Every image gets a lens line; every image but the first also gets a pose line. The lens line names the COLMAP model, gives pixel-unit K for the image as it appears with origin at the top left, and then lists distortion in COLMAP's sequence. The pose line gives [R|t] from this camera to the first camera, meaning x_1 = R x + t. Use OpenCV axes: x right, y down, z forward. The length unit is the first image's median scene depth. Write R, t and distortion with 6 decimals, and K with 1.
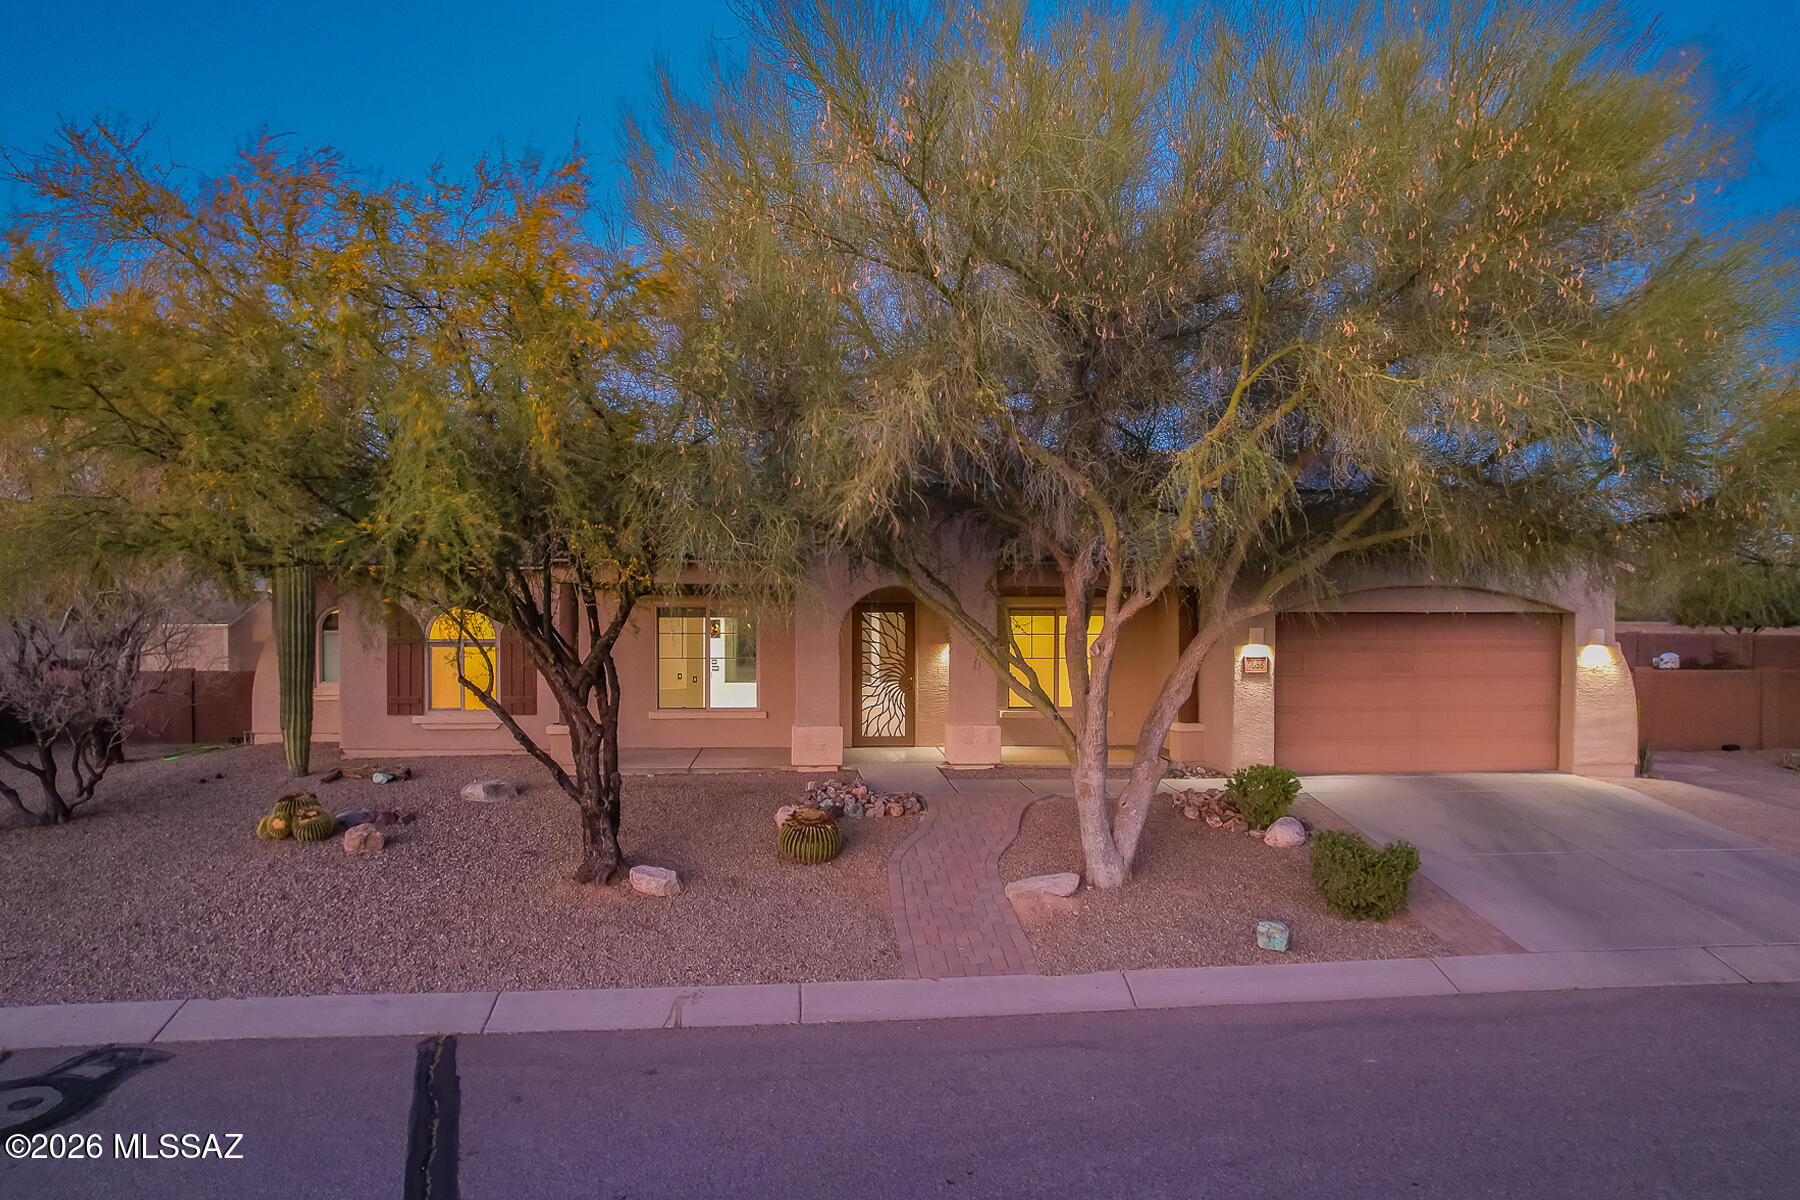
lens RADIAL K [[1175.5, 0, 949.9], [0, 1175.5, 621.6], [0, 0, 1]] dist [-0.068863, 0.048999]
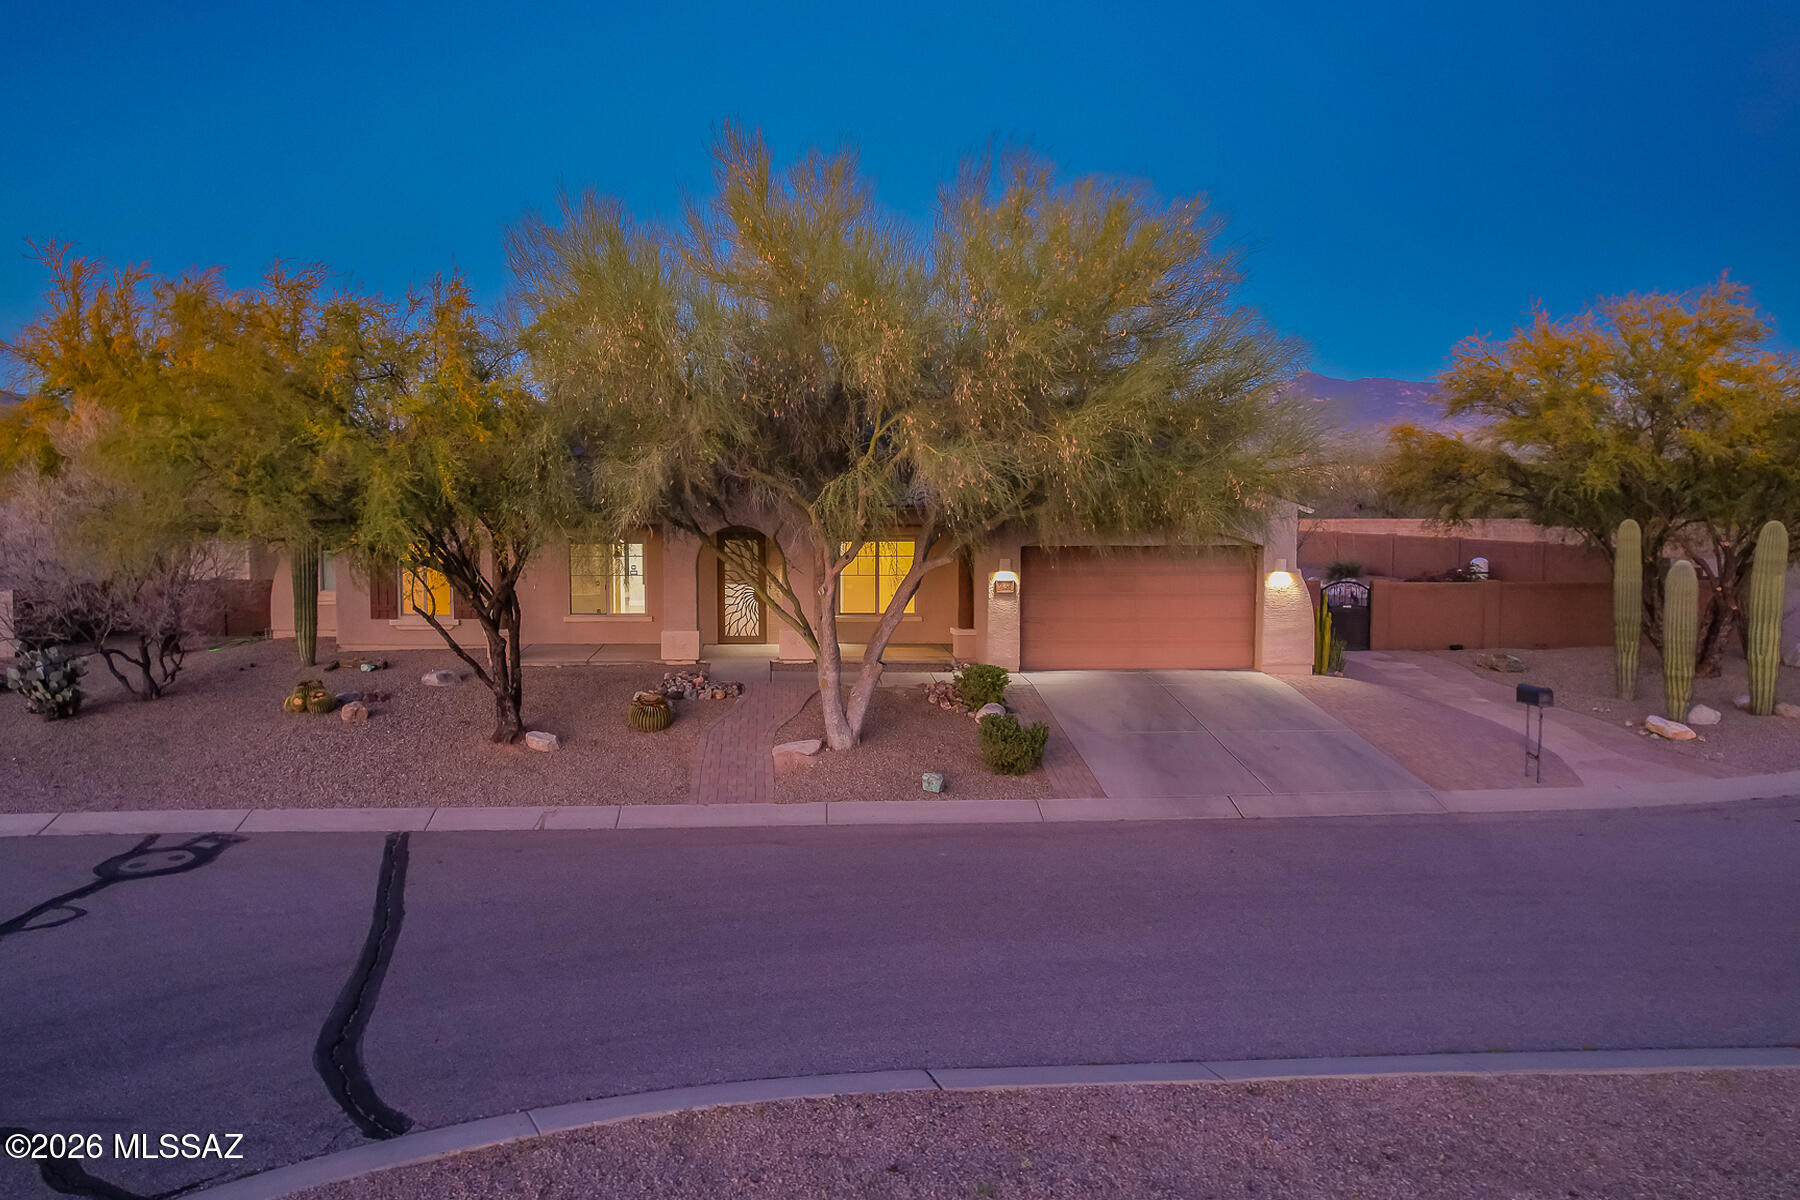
lens RADIAL K [[1315.0, 0, 900.0], [0, 1315.0, 600.0], [0, 0, 1]] dist [-0.068352, -0.001048]
pose [[0.996884, 0.003148, -0.078815, 0.294278], [0.004650, 0.995120, 0.098568, -0.106048], [0.078740, -0.098627, 0.992004, -0.531571]]
